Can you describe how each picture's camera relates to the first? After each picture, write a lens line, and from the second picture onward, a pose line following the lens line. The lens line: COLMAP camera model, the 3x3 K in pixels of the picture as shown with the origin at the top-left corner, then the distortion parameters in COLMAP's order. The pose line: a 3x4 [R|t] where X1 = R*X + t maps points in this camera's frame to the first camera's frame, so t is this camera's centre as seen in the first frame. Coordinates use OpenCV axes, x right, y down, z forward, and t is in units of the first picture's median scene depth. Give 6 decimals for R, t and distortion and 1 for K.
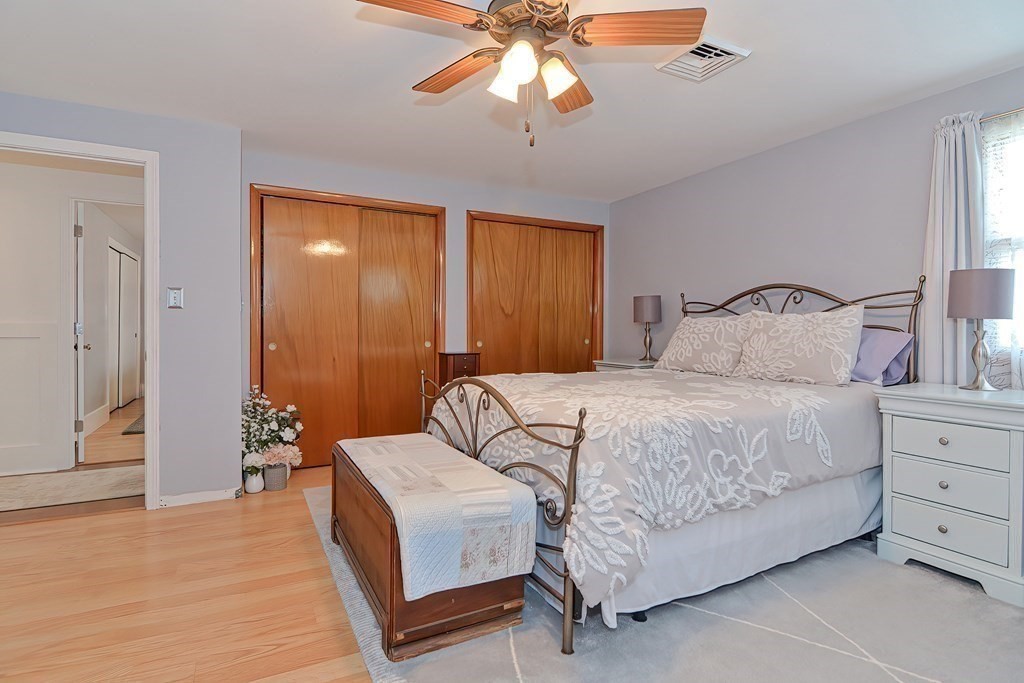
lens RADIAL K [[493.4, 0, 507.4], [0, 493.4, 331.7], [0, 0, 1]] dist [-0.001015, -0.008457]
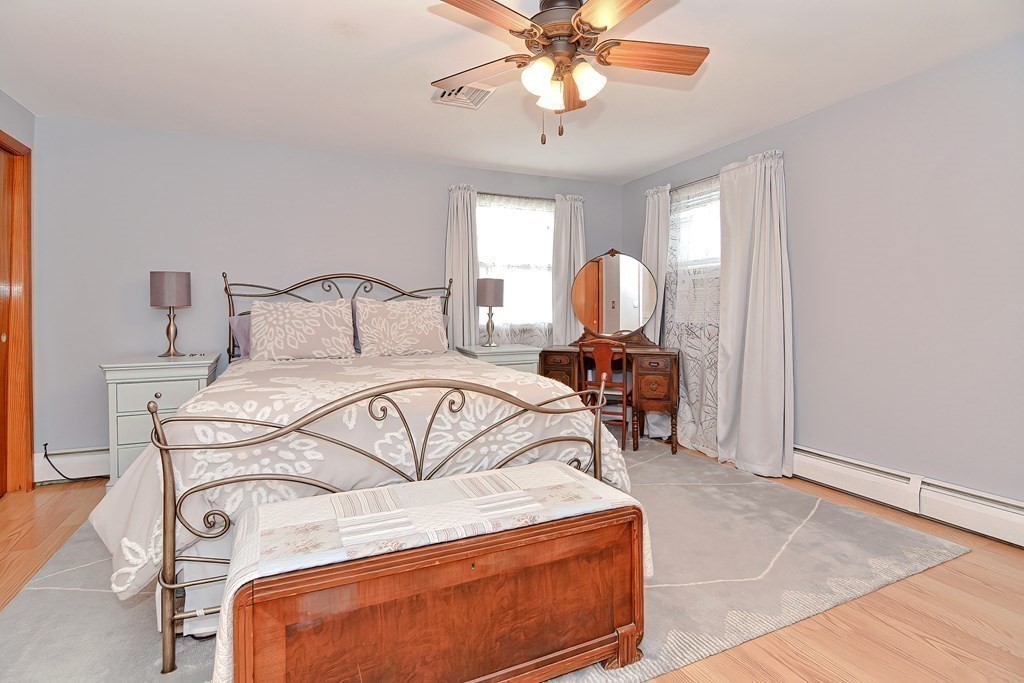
lens RADIAL K [[493.4, 0, 507.4], [0, 493.4, 331.7], [0, 0, 1]] dist [-0.001015, -0.008457]
pose [[0.076287, -0.042205, 0.996192, -0.577086], [0.012838, 0.999063, 0.041343, -0.006446], [-0.997003, 0.009636, 0.076758, 0.568277]]
